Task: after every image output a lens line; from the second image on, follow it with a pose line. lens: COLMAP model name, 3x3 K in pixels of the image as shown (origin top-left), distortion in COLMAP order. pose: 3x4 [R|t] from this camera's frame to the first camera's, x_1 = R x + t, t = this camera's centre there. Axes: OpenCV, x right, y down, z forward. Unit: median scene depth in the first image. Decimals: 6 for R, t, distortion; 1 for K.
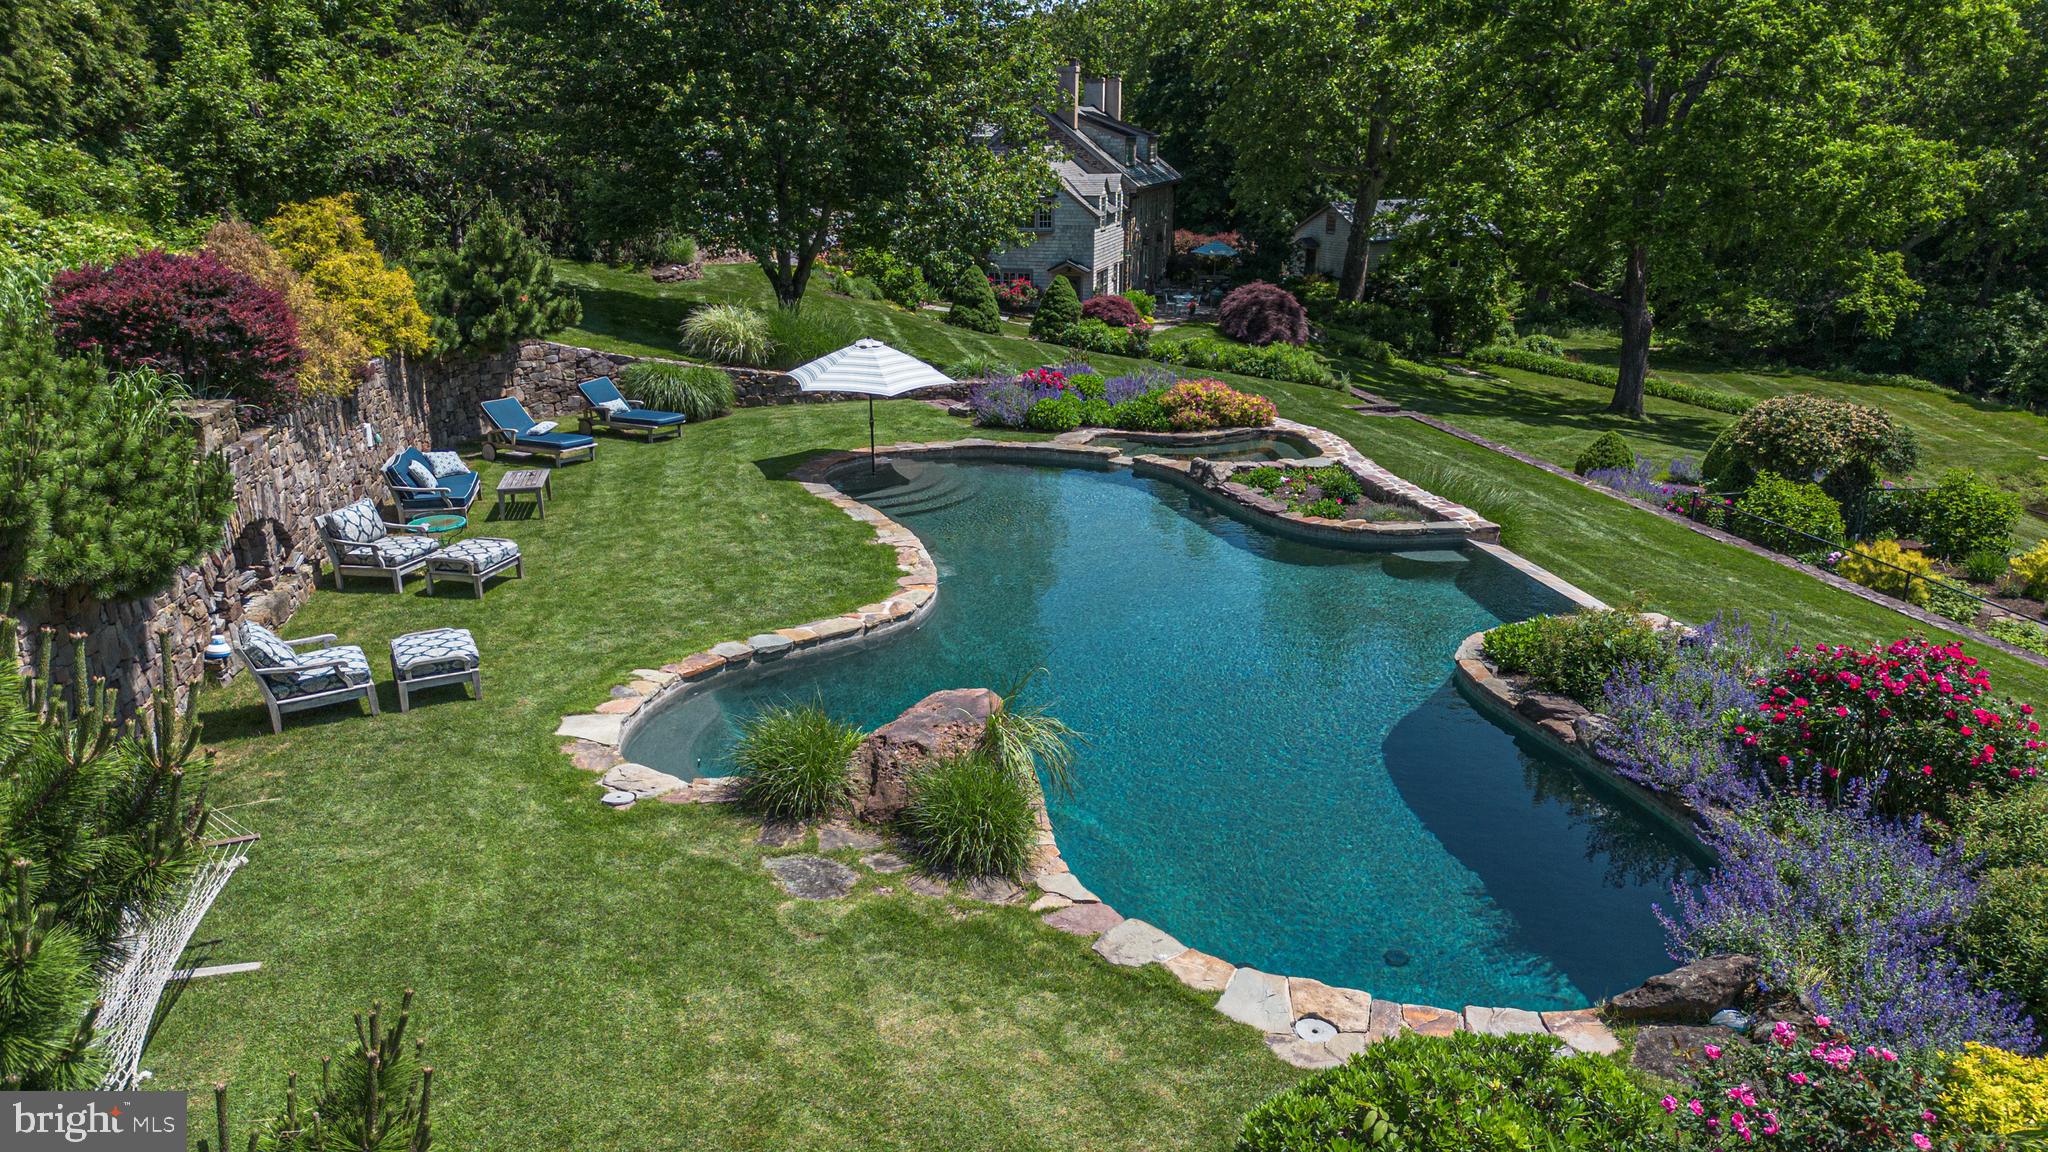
lens RADIAL K [[1446.8, 0, 1024.0], [0, 1446.8, 576.0], [0, 0, 1]] dist [0.078140, -0.082642]
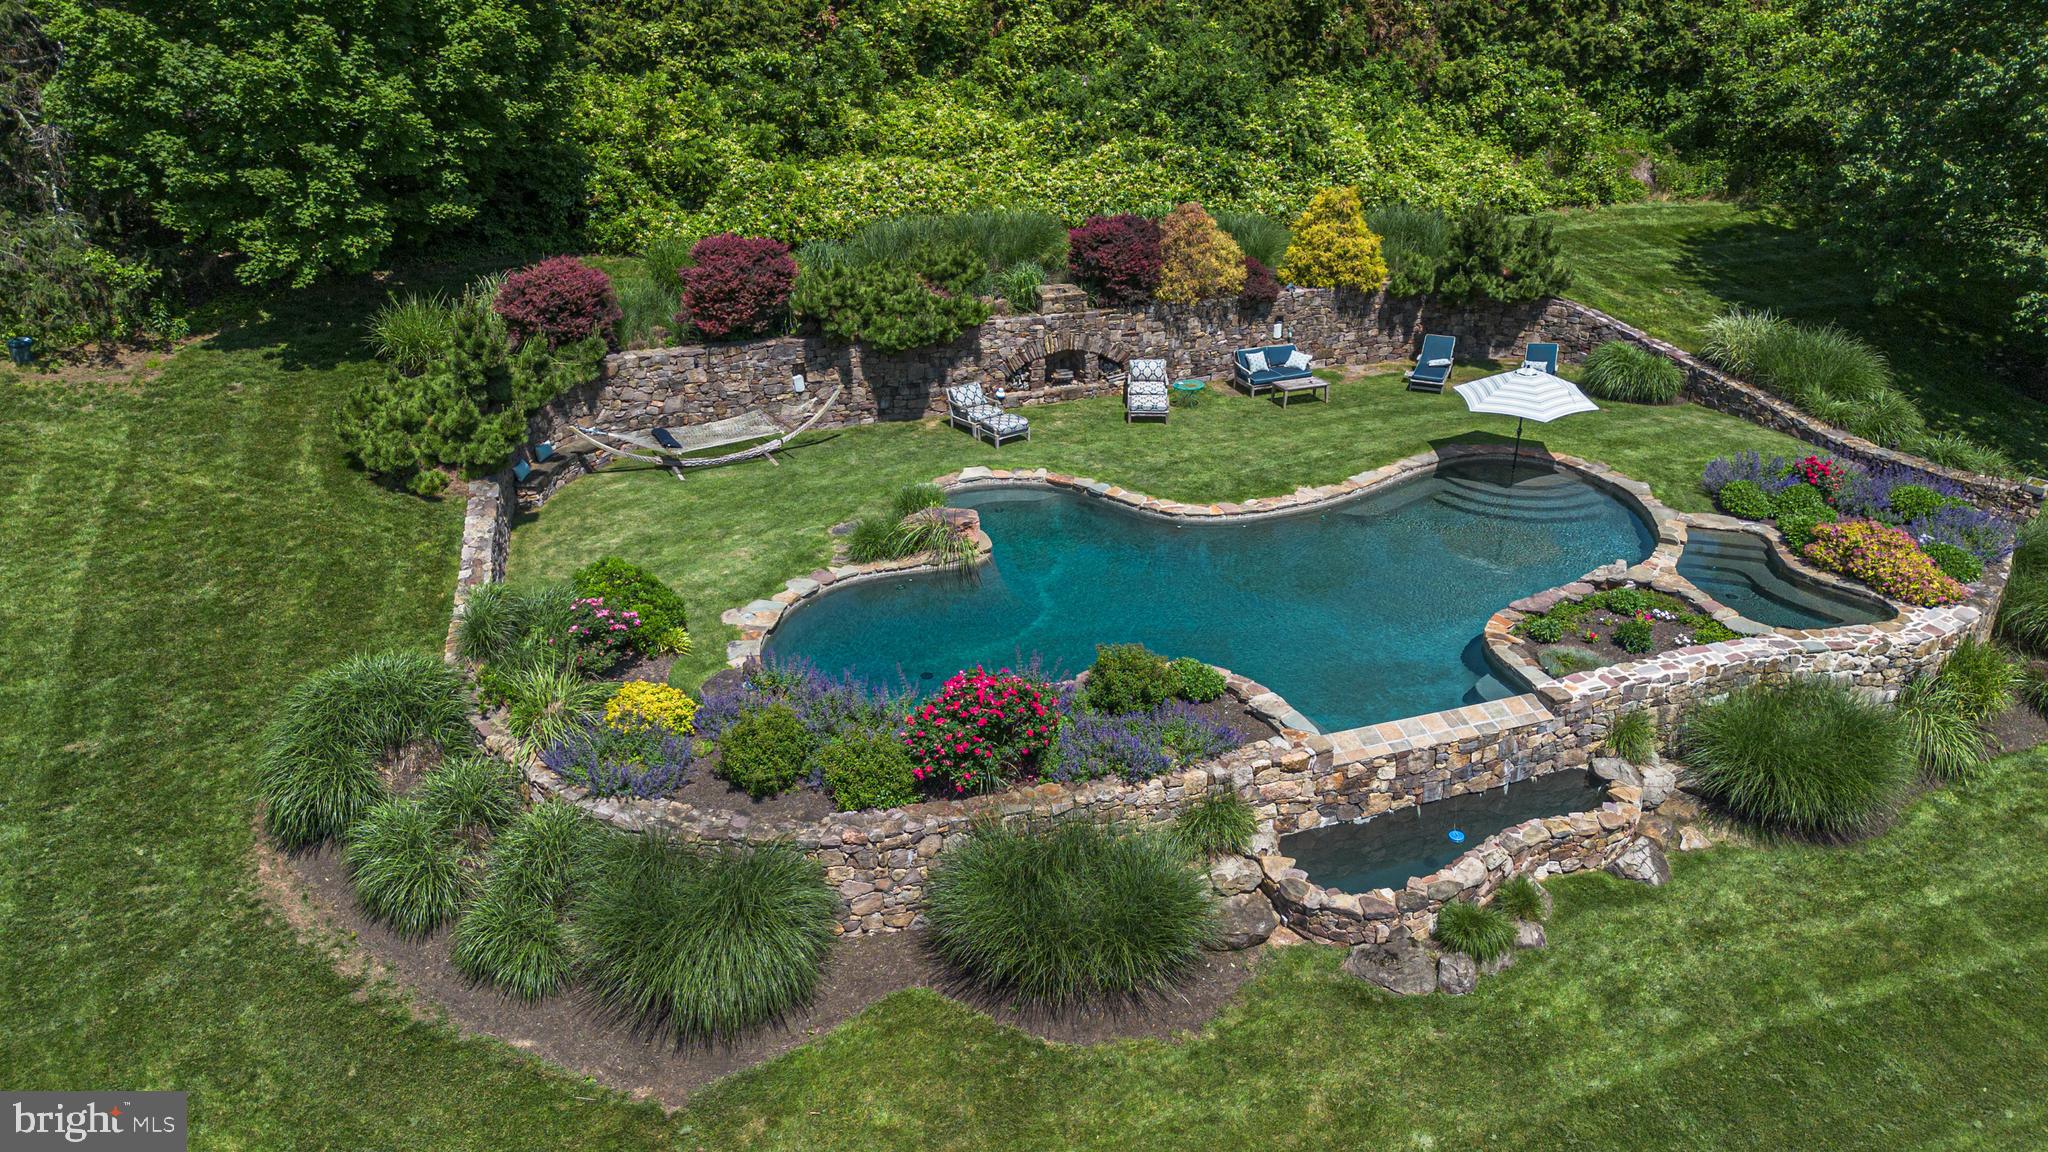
lens RADIAL K [[1462.9, 0, 1032.3], [0, 1462.9, 575.4], [0, 0, 1]] dist [0.082881, -0.091789]
pose [[0.184019, 0.420367, -0.888498, 1.535230], [-0.292737, 0.886353, 0.358723, -0.506380], [0.938319, 0.194084, 0.286163, 0.410287]]
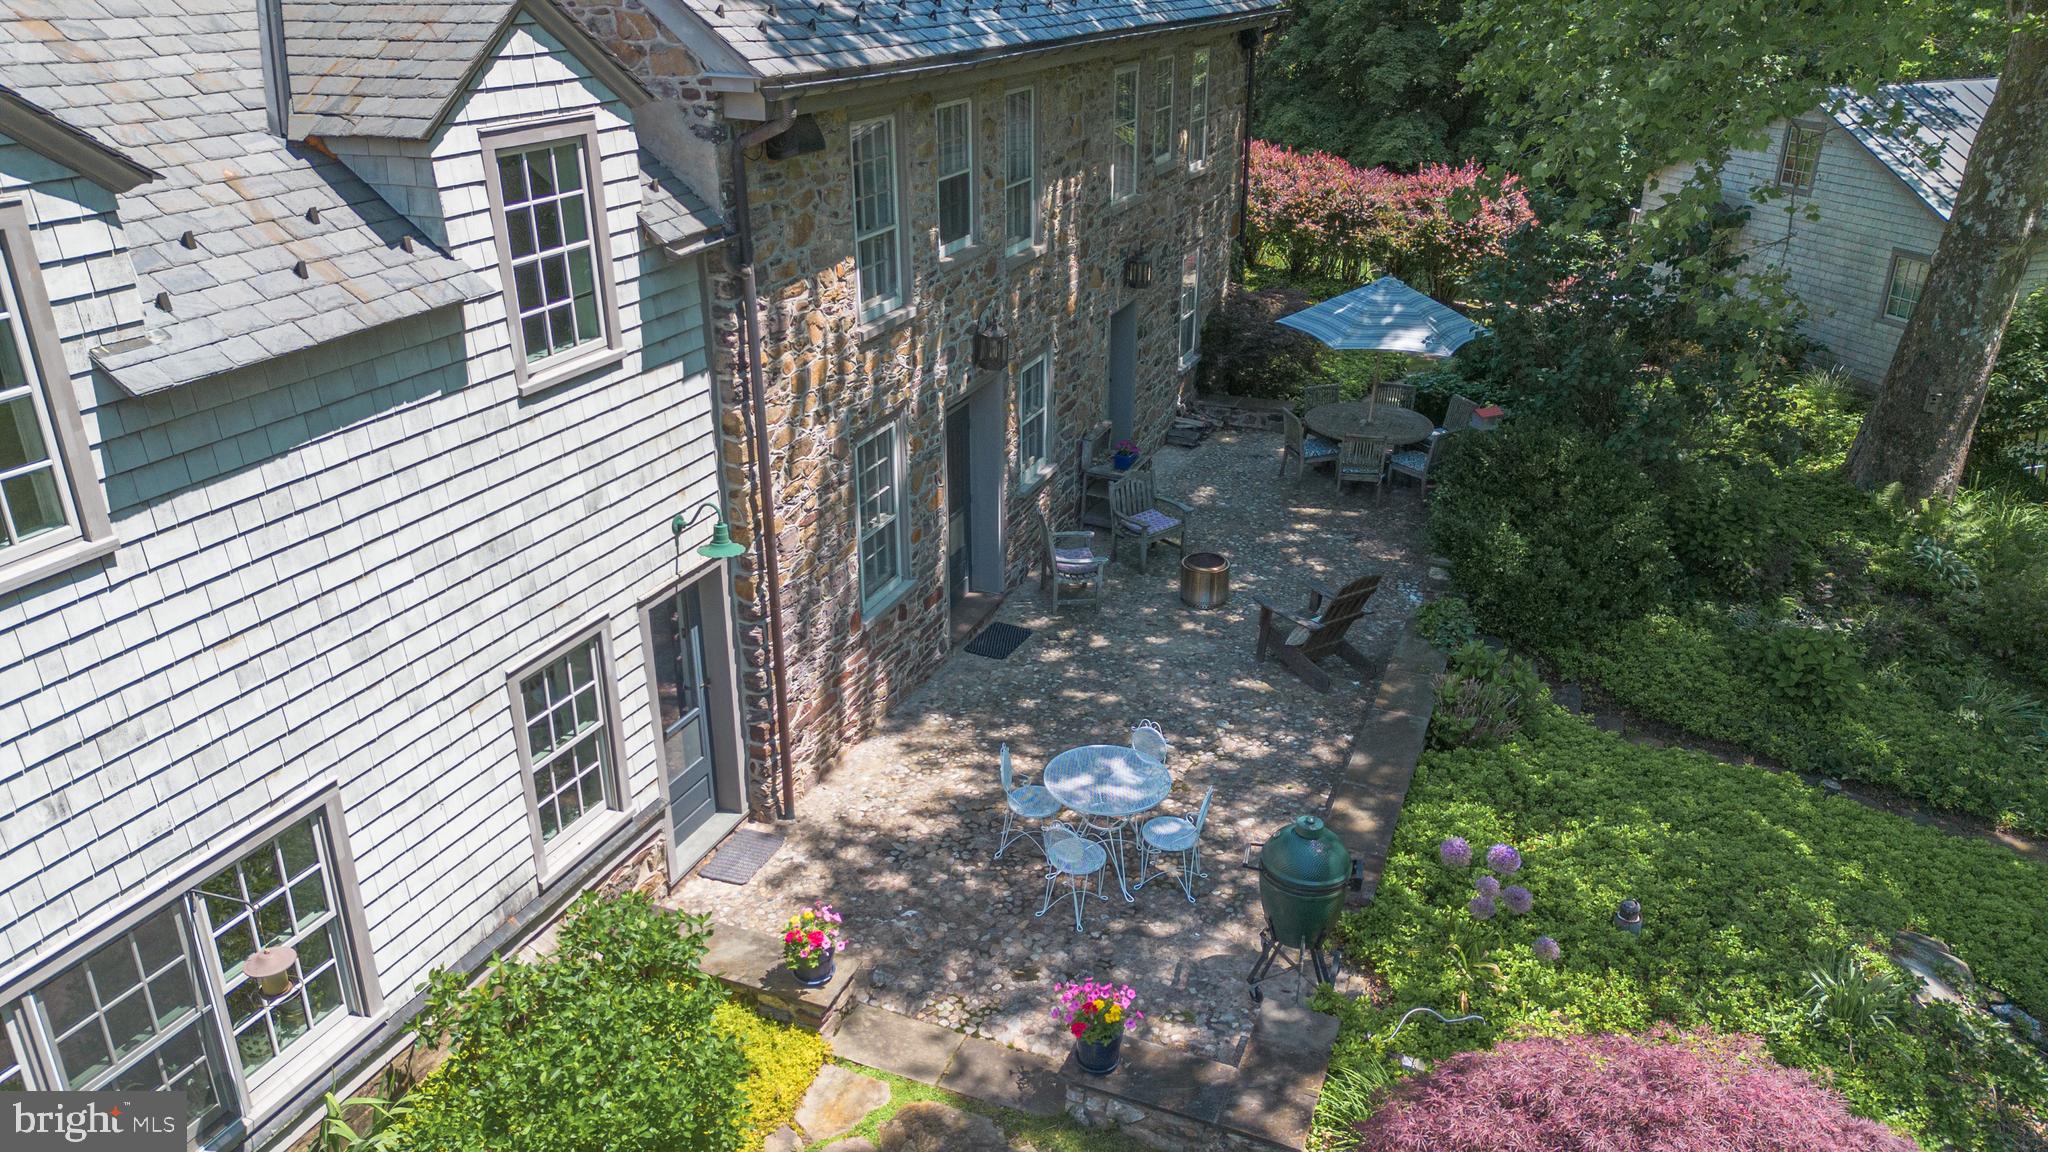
lens RADIAL K [[1446.8, 0, 1024.0], [0, 1446.8, 576.0], [0, 0, 1]] dist [0.078140, -0.082642]
pose [[0.990354, 0.055599, -0.126916, 0.555069], [-0.041572, 0.992994, 0.110613, -1.071331], [0.132177, -0.104270, 0.985727, 3.911851]]
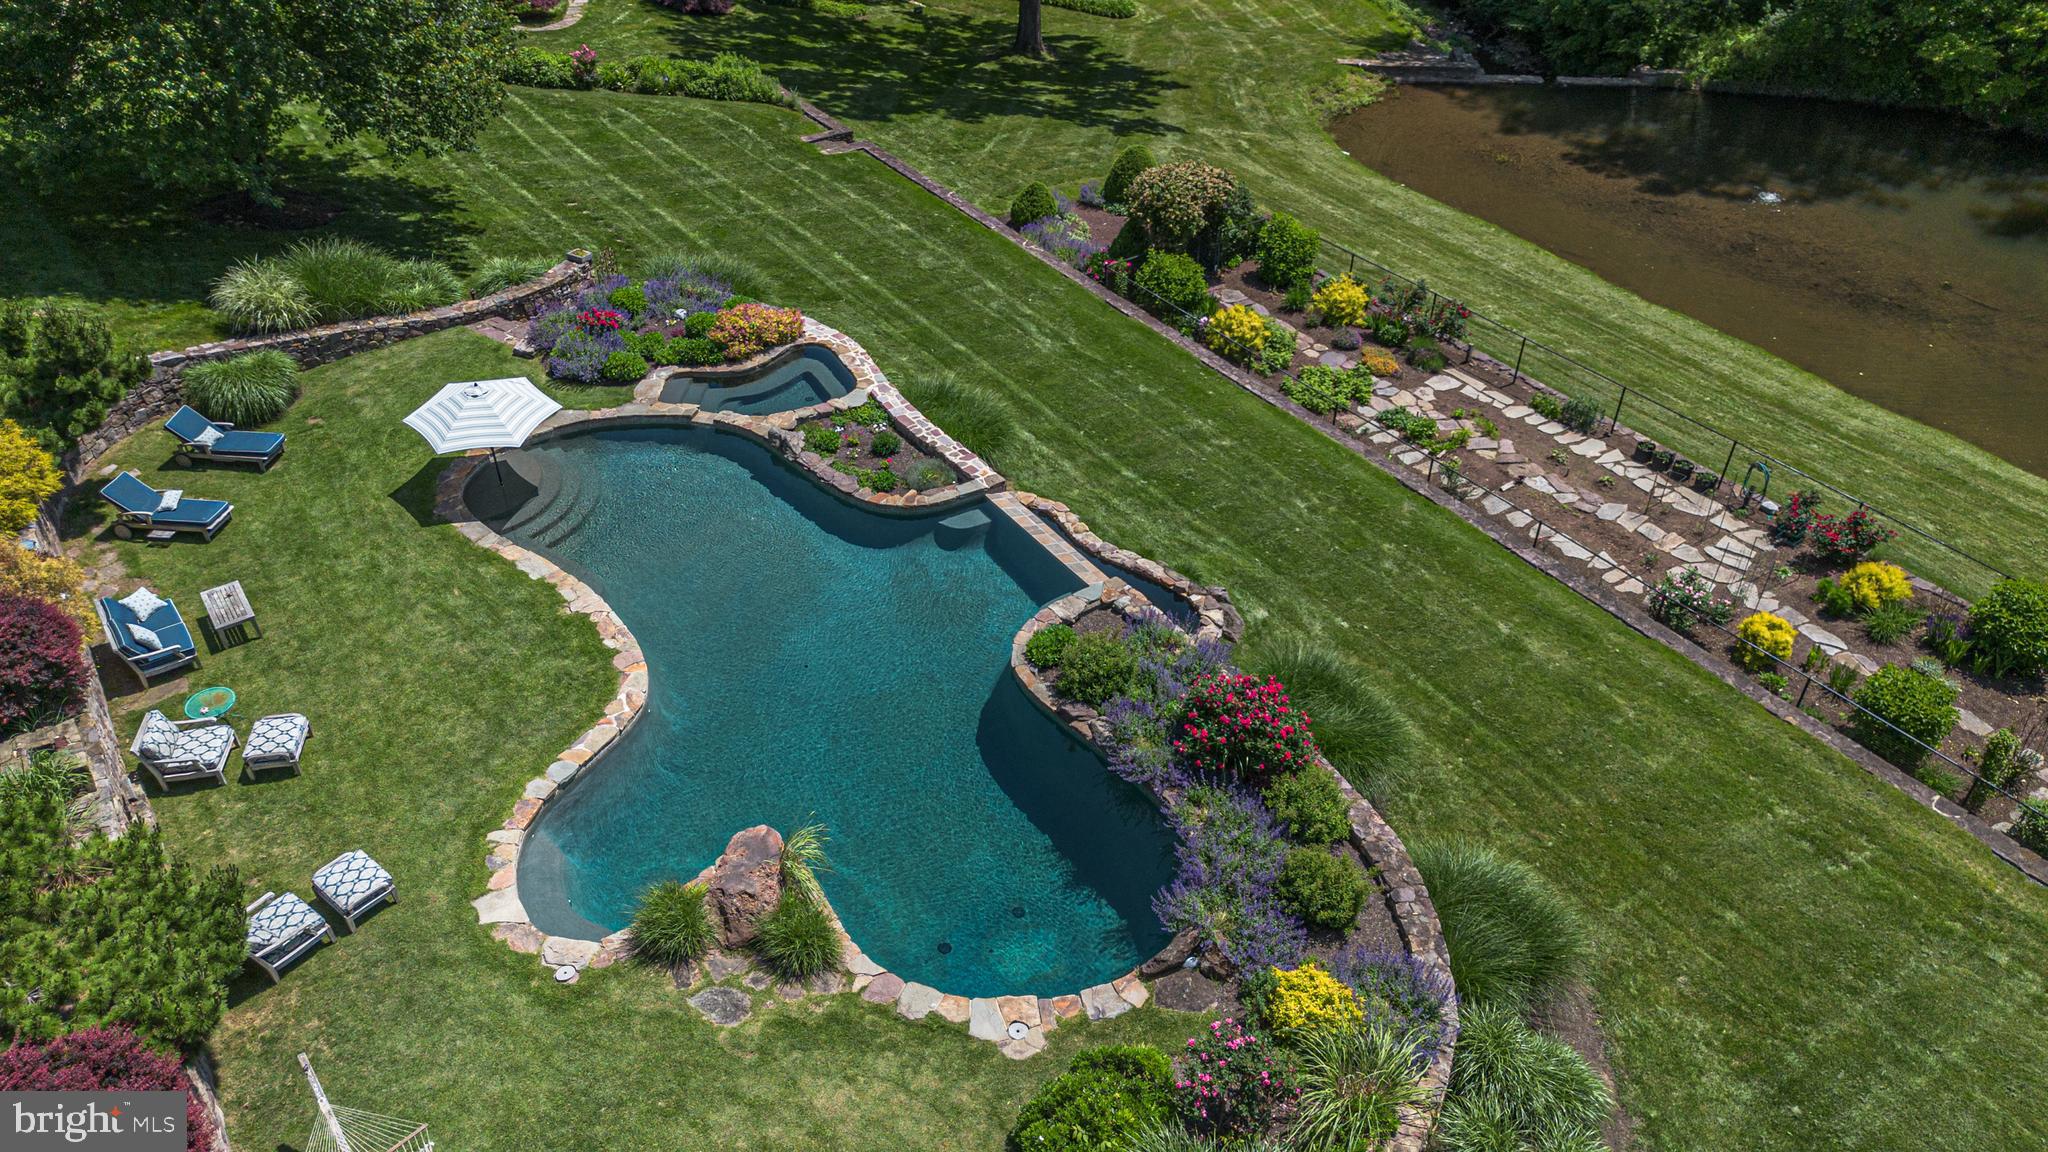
lens RADIAL K [[1446.8, 0, 1024.0], [0, 1446.8, 576.0], [0, 0, 1]] dist [0.078140, -0.082642]
pose [[0.916603, -0.240786, 0.319158, -0.174219], [0.113902, 0.922487, 0.368842, -0.611826], [-0.383231, -0.301729, 0.872980, -0.362124]]
